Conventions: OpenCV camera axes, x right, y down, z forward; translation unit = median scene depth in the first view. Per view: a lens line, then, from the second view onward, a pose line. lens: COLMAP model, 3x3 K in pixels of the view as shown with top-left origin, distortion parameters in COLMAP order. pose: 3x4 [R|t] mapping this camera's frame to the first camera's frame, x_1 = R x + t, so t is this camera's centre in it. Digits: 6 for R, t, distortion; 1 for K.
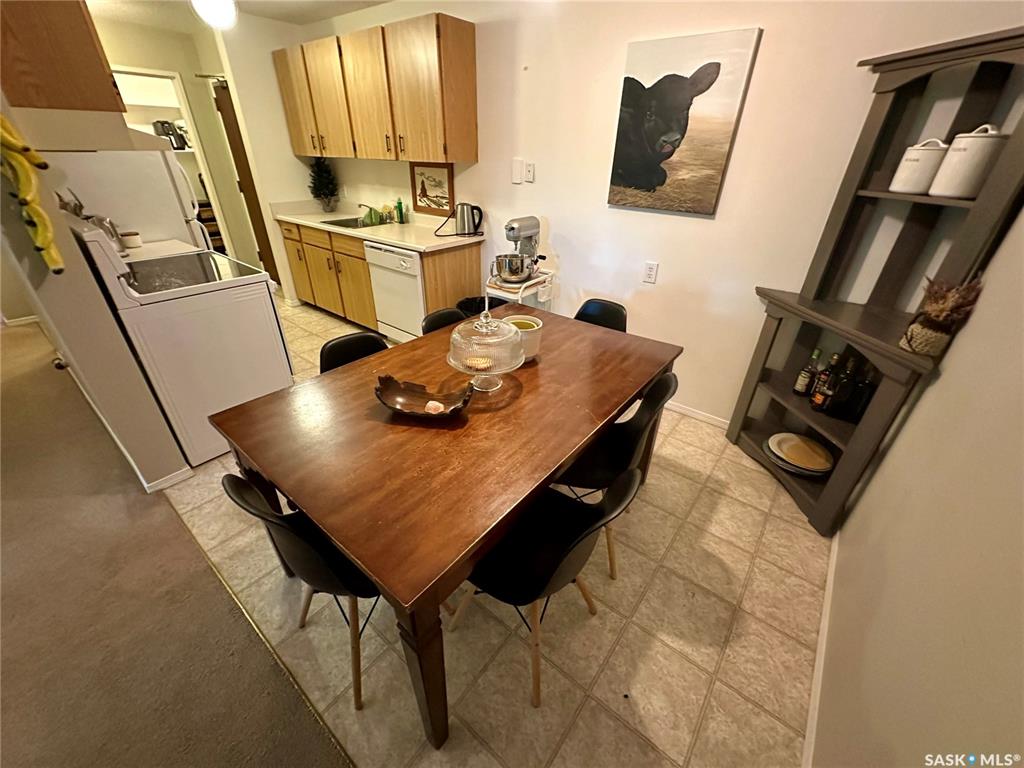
lens RADIAL K [[409.9, 0, 511.6], [0, 409.9, 386.0], [0, 0, 1]] dist [-0.002793, 0.000387]
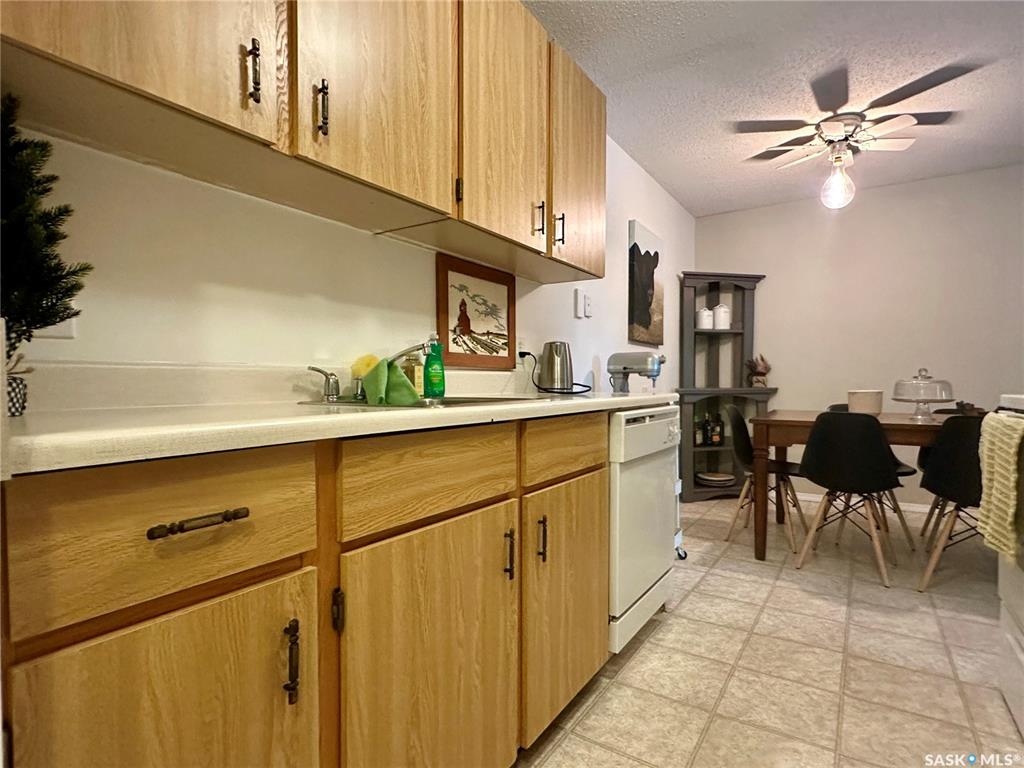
lens RADIAL K [[538.3, 0, 509.4], [0, 538.3, 390.9], [0, 0, 1]] dist [-0.001405, -0.000480]
pose [[-0.092684, -0.037133, 0.995003, -1.012169], [0.498486, 0.863323, 0.078653, -0.540970], [-0.861929, 0.503285, -0.061506, 1.290580]]
